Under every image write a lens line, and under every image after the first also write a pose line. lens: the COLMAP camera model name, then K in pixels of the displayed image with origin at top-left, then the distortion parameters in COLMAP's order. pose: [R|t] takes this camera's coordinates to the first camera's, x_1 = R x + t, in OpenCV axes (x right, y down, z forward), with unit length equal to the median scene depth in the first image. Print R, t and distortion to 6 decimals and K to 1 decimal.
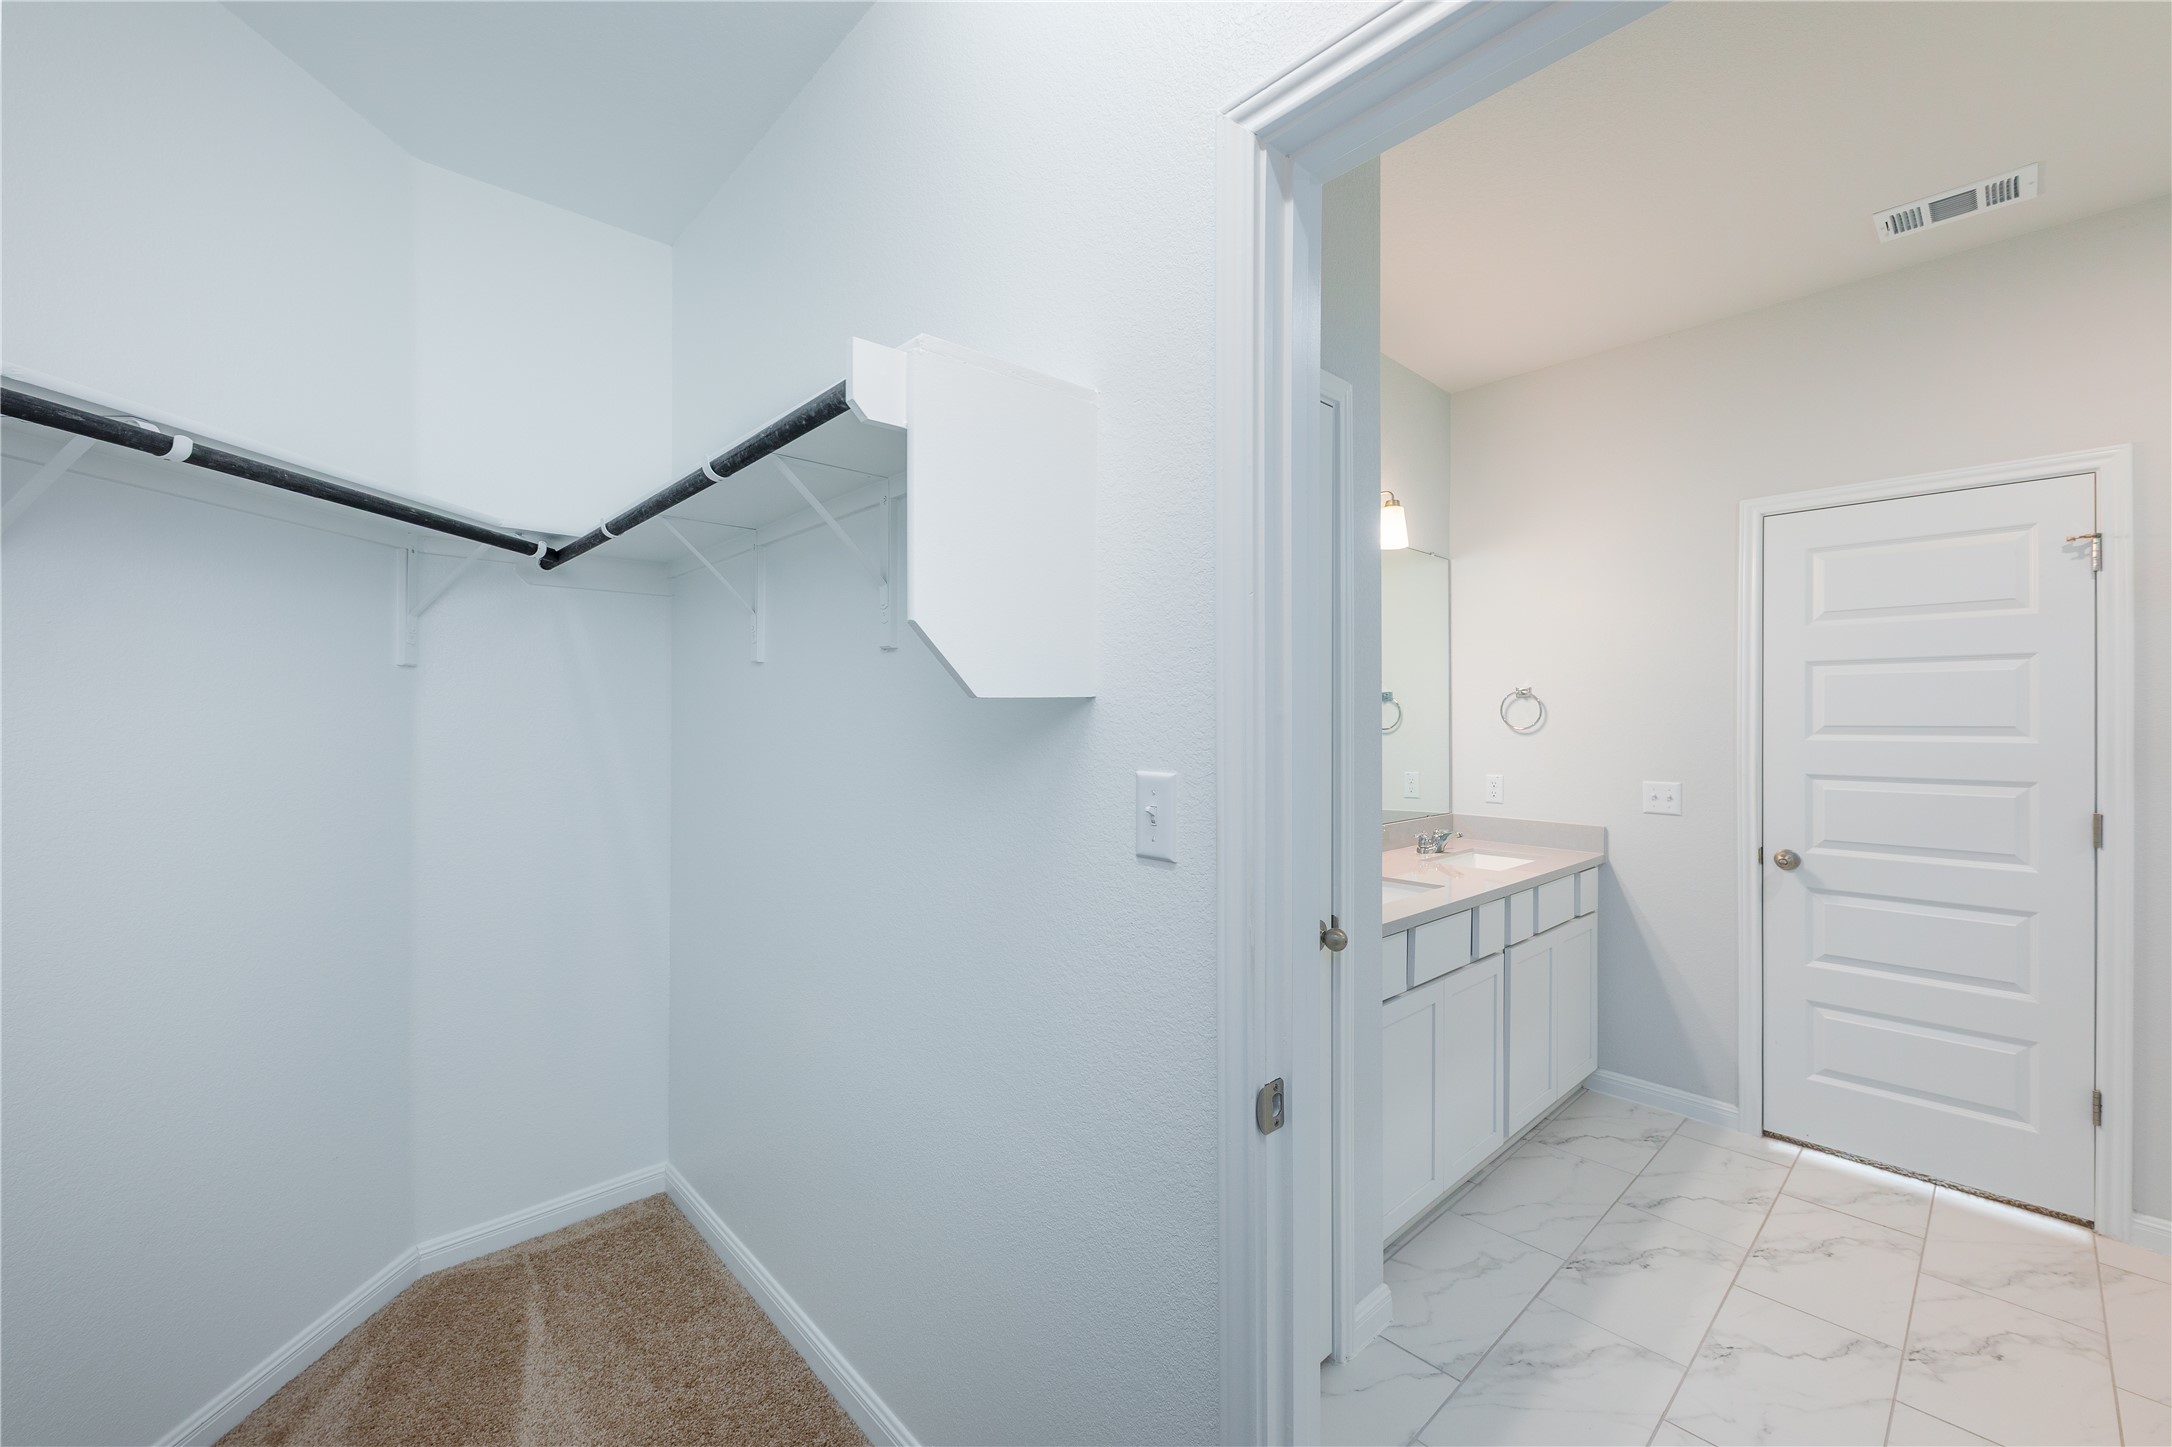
lens RADIAL K [[876.8, 0, 1086.0], [0, 876.8, 723.5], [0, 0, 1]] dist [0.053192, -0.018100]
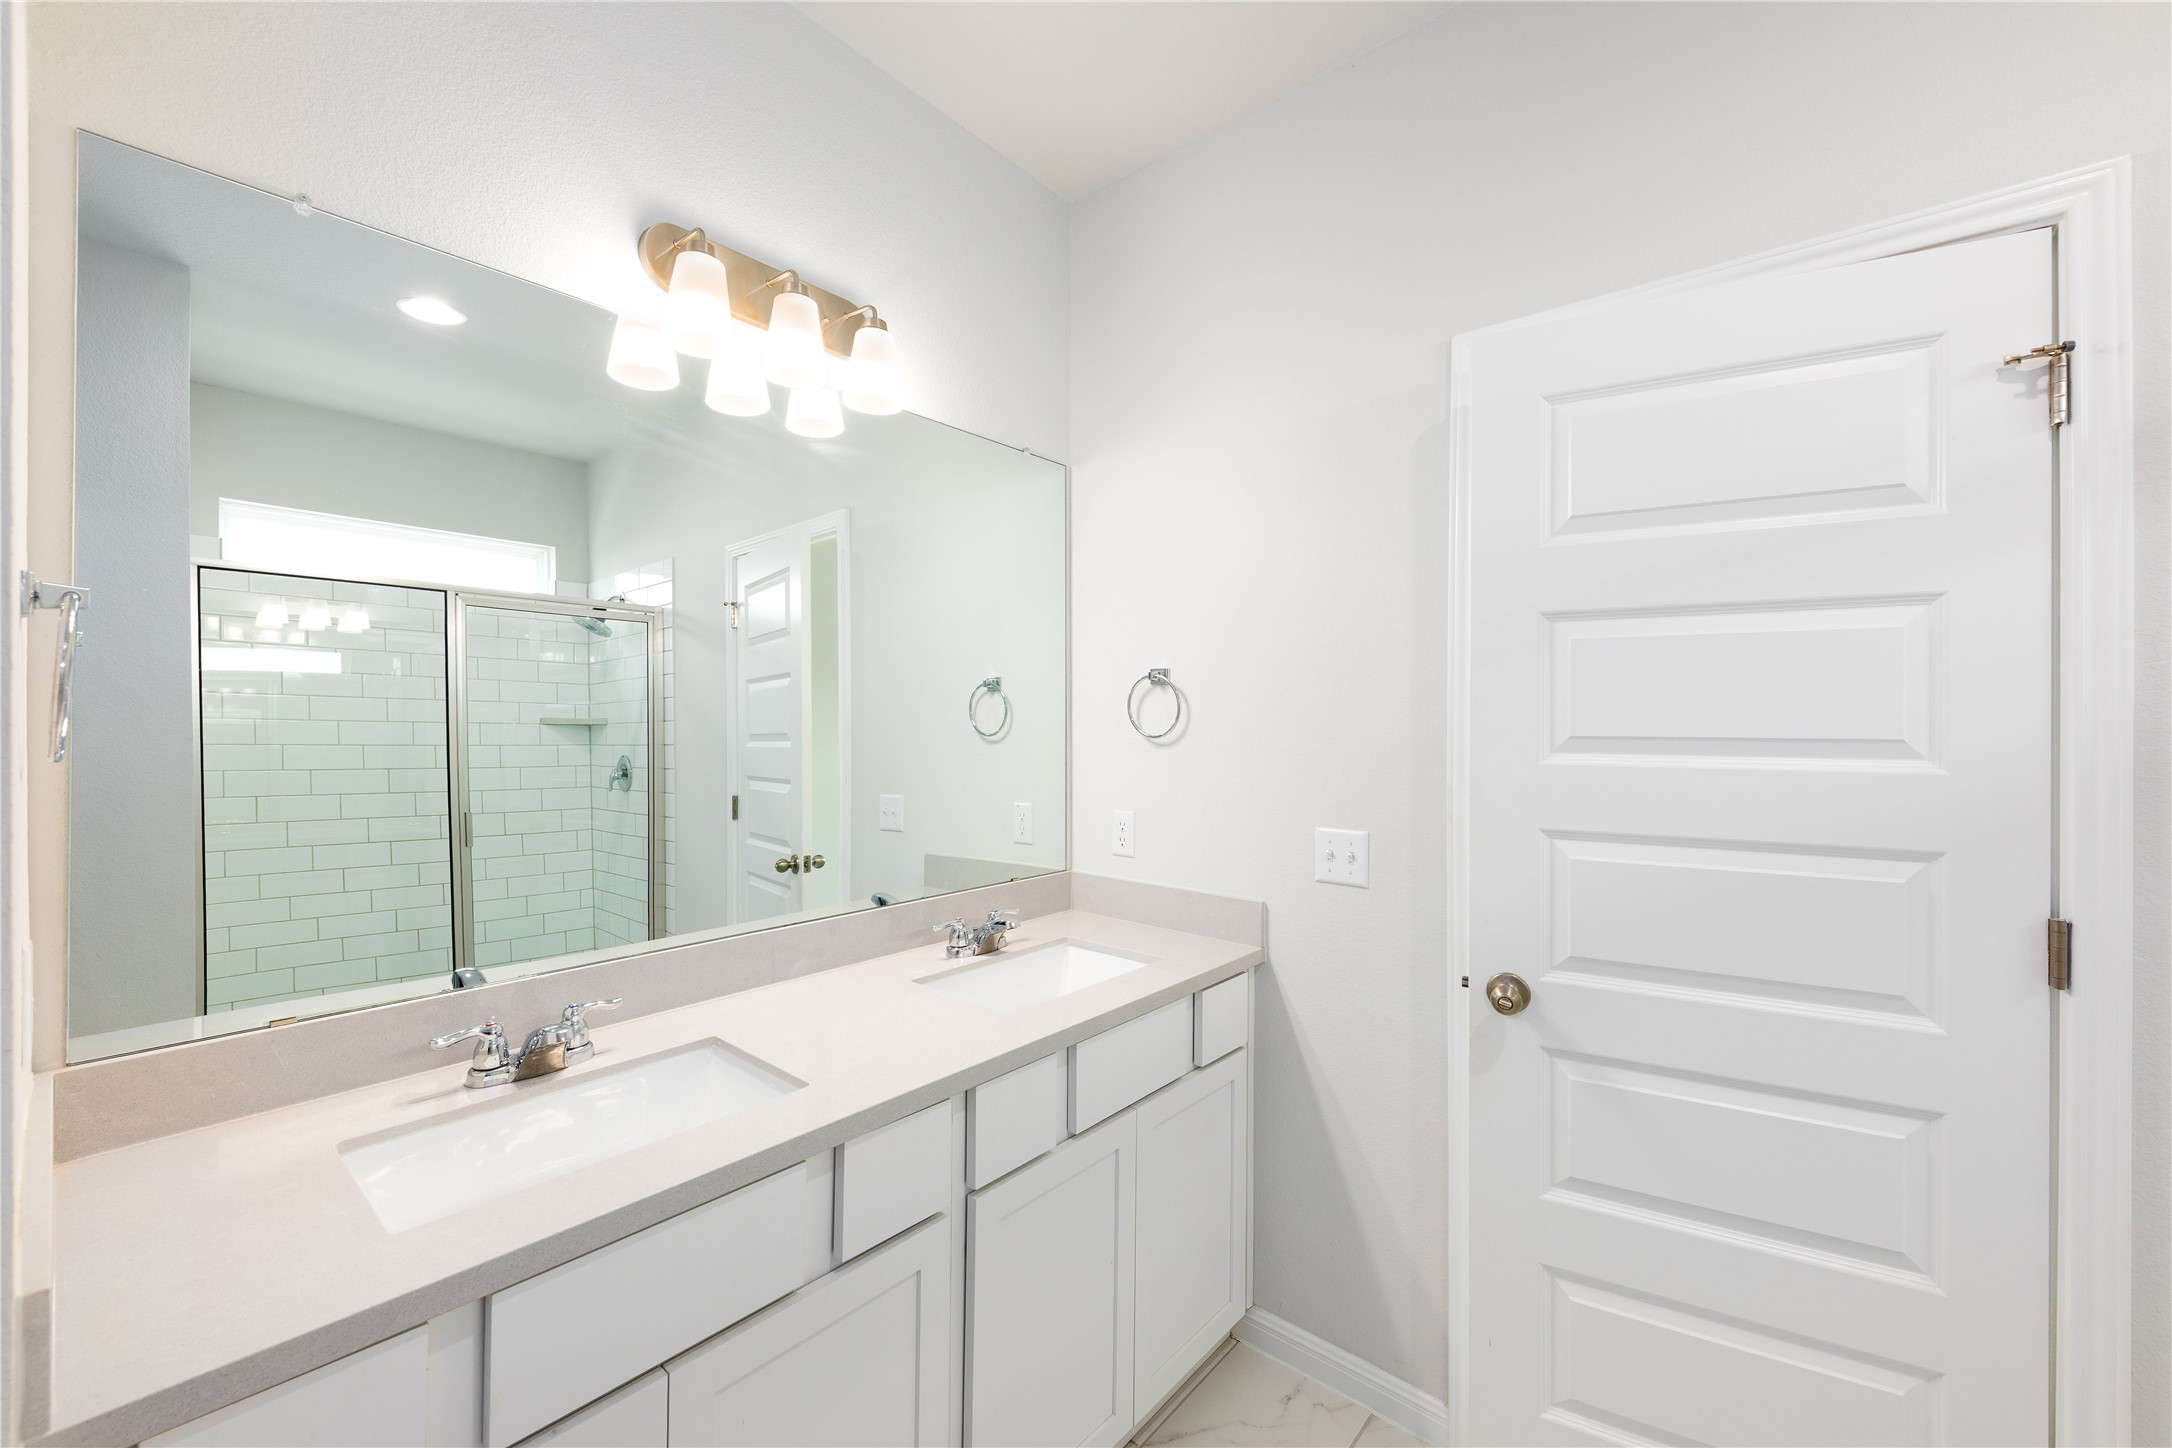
lens RADIAL K [[873.1, 0, 1093.9], [0, 873.1, 713.4], [0, 0, 1]] dist [0.014631, 0.000178]
pose [[0.990320, 0.019993, 0.137353, 0.408880], [-0.016980, 0.999590, -0.023070, 0.005778], [-0.137758, 0.020514, 0.990253, 0.460622]]
